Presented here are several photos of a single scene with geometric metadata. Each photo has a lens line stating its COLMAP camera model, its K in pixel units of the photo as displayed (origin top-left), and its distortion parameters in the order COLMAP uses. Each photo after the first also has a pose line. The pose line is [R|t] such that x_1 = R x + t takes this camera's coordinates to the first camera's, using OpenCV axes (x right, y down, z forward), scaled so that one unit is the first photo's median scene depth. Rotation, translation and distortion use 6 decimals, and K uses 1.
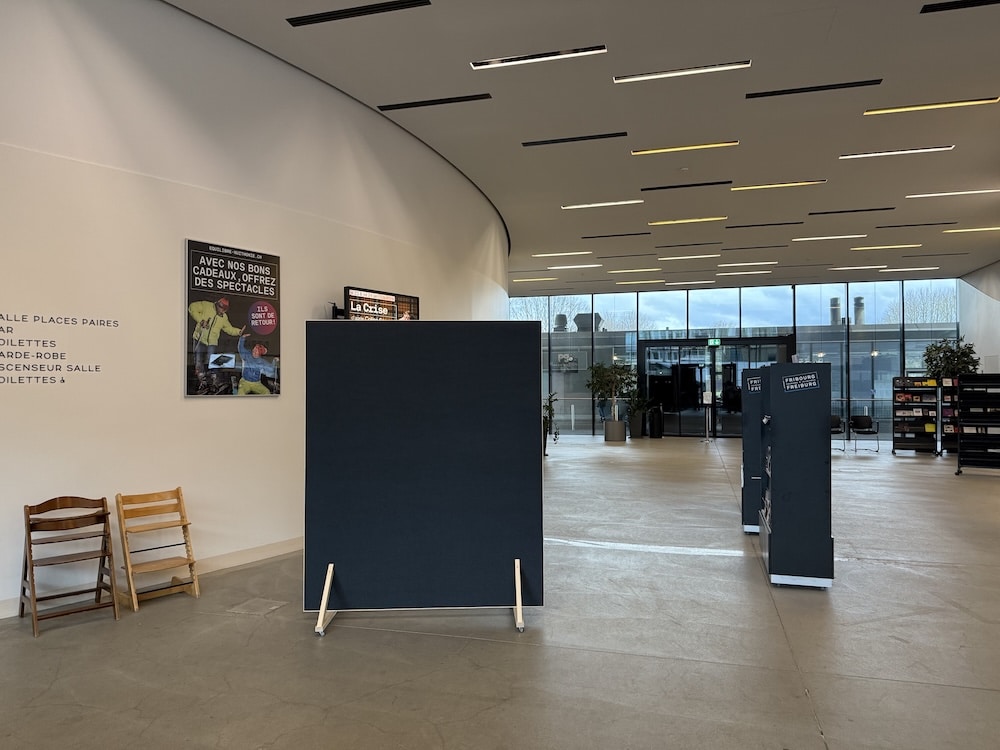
lens RADIAL K [[706.6, 0, 499.7], [0, 706.6, 376.2], [0, 0, 1]] dist [0.017465, -0.005052]
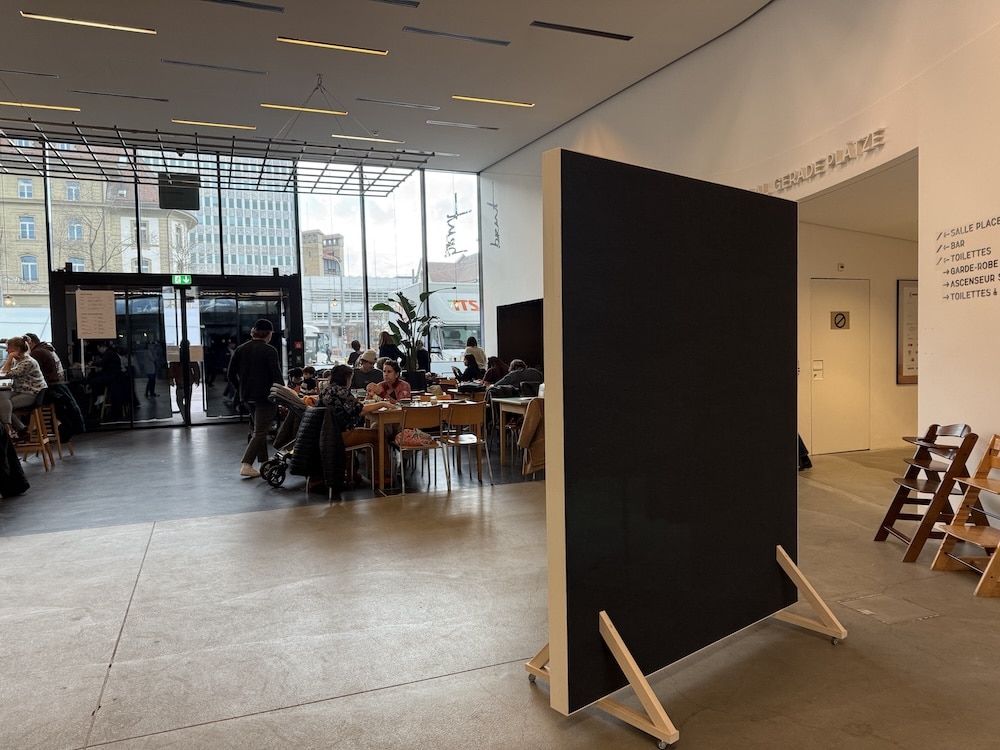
lens RADIAL K [[706.6, 0, 497.5], [0, 706.6, 376.2], [0, 0, 1]] dist [0.017465, -0.005052]
pose [[-0.789559, 0.049877, -0.611644, 0.389854], [0.035808, 0.998738, 0.035219, 0.055891], [0.612629, 0.005906, -0.790348, 1.336653]]
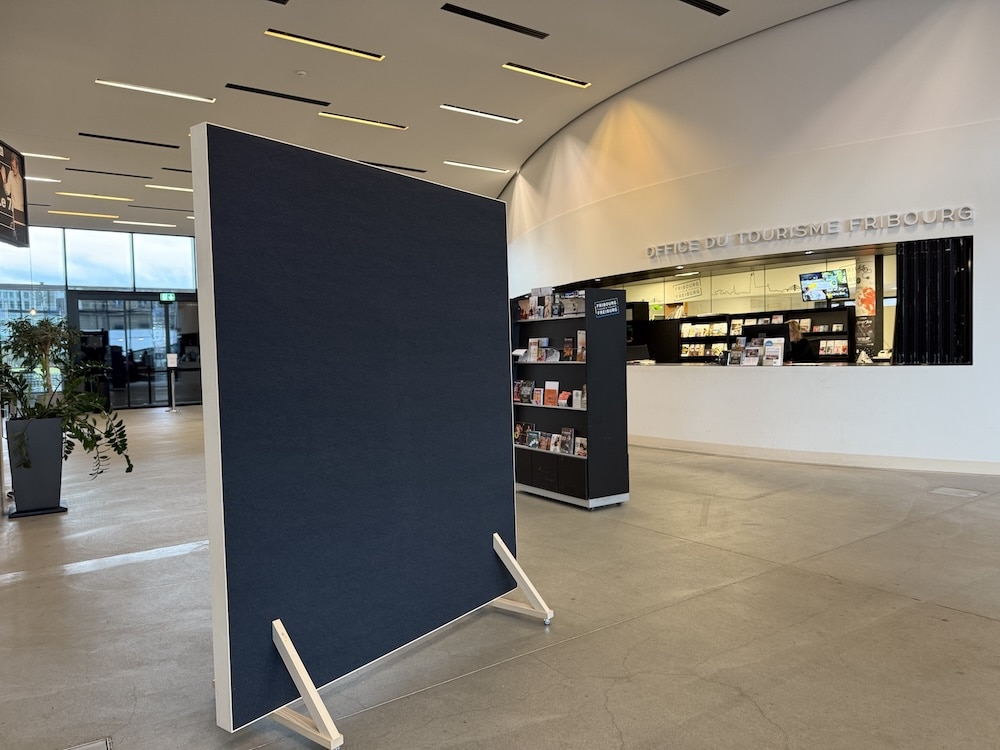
lens RADIAL K [[706.6, 0, 500.8], [0, 706.6, 379.0], [0, 0, 1]] dist [0.017465, -0.005052]
pose [[0.620668, -0.043634, 0.782858, -0.500750], [0.012147, 0.998866, 0.046043, 0.066229], [-0.783979, -0.019068, 0.620494, 0.527780]]
